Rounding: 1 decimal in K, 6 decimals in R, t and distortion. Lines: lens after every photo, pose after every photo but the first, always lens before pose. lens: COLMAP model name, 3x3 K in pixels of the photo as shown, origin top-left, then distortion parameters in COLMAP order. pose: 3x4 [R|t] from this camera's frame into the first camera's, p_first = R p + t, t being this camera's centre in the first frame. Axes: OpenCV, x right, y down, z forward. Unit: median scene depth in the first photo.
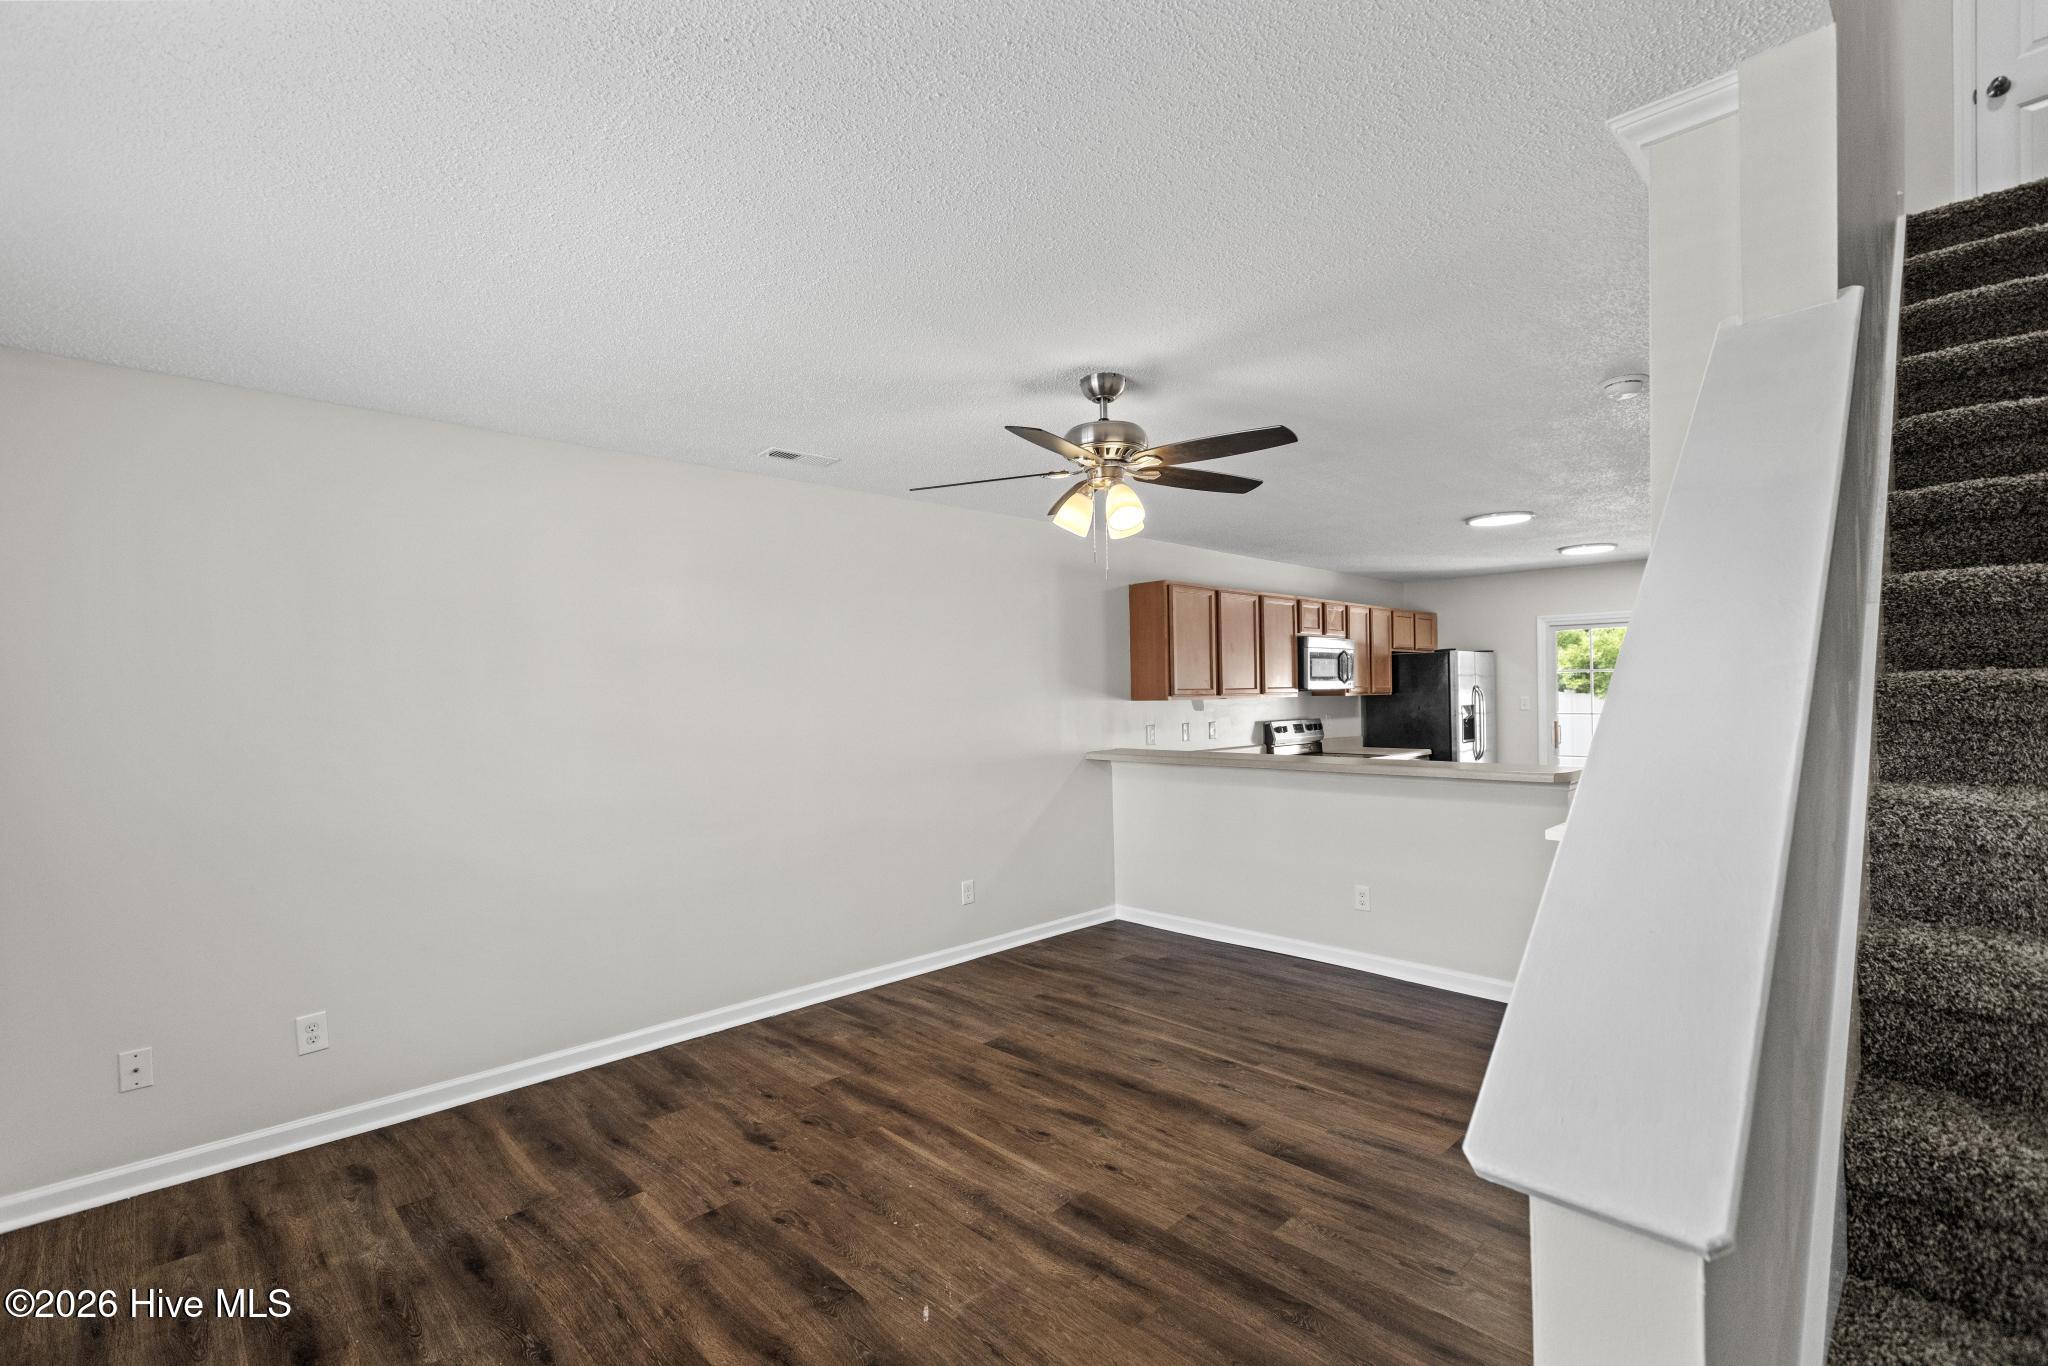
lens RADIAL K [[907.1, 0, 1029.0], [0, 907.1, 693.7], [0, 0, 1]] dist [0.000370, -0.000466]
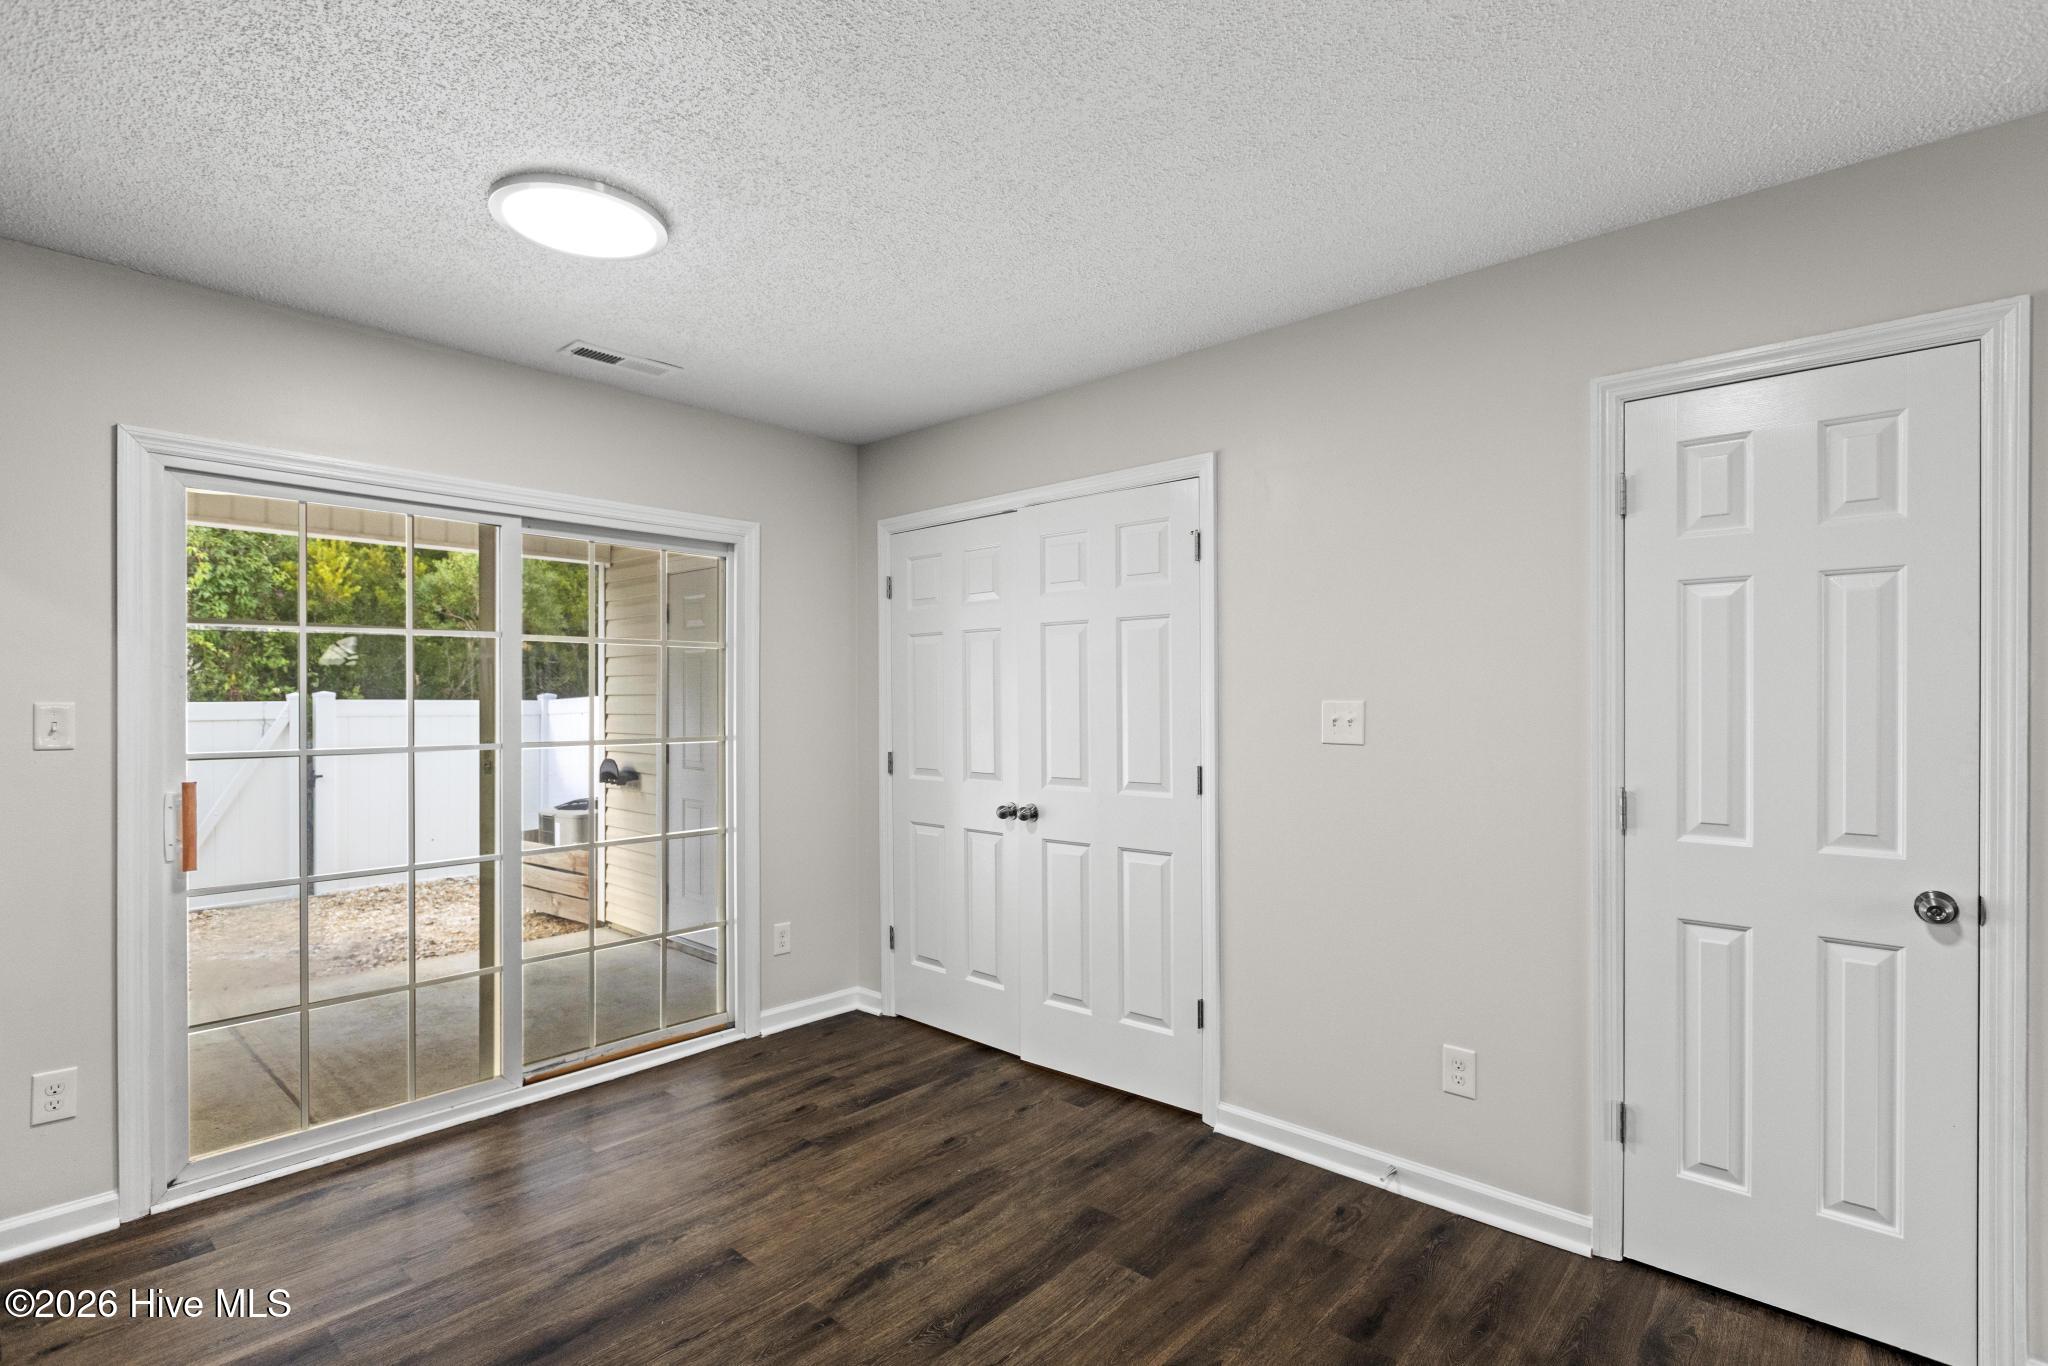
lens RADIAL K [[965.4, 0, 1025.1], [0, 965.4, 696.4], [0, 0, 1]] dist [-0.001558, -0.000487]
pose [[-0.066252, 0.017084, 0.997657, 0.480201], [0.000385, 0.999854, -0.017096, 0.013149], [-0.997803, -0.000749, -0.066249, 1.505808]]
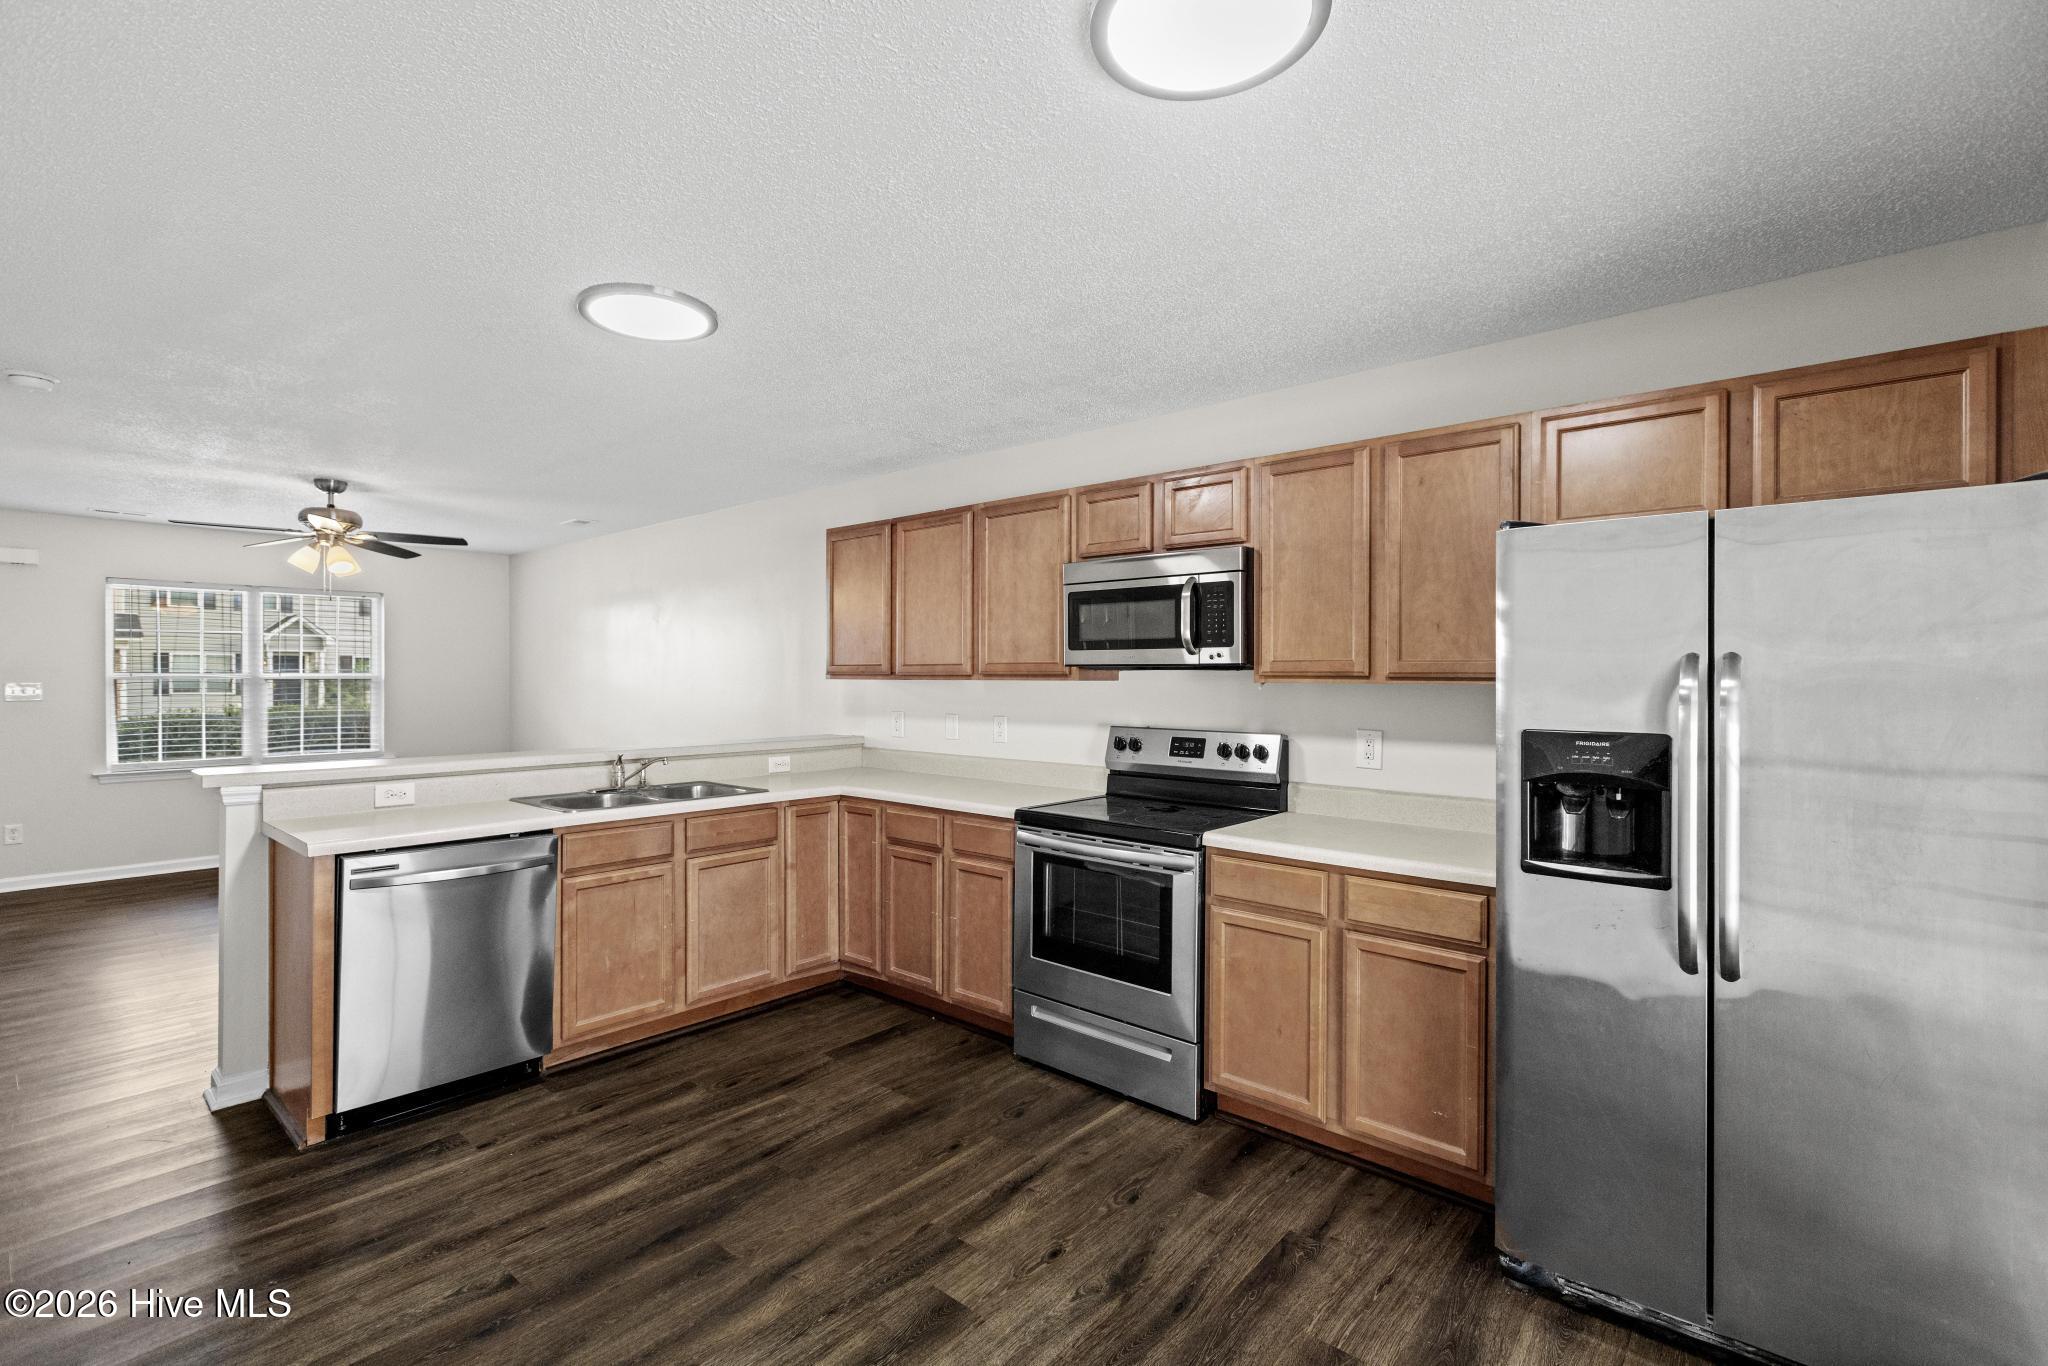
lens RADIAL K [[920.1, 0, 1028.1], [0, 920.1, 678.0], [0, 0, 1]] dist [0.001347, -0.000505]
pose [[0.090083, 0.020482, -0.995724, 1.440403], [-0.002845, 0.999790, 0.020308, -0.015514], [0.995930, 0.001003, 0.090122, 1.623667]]
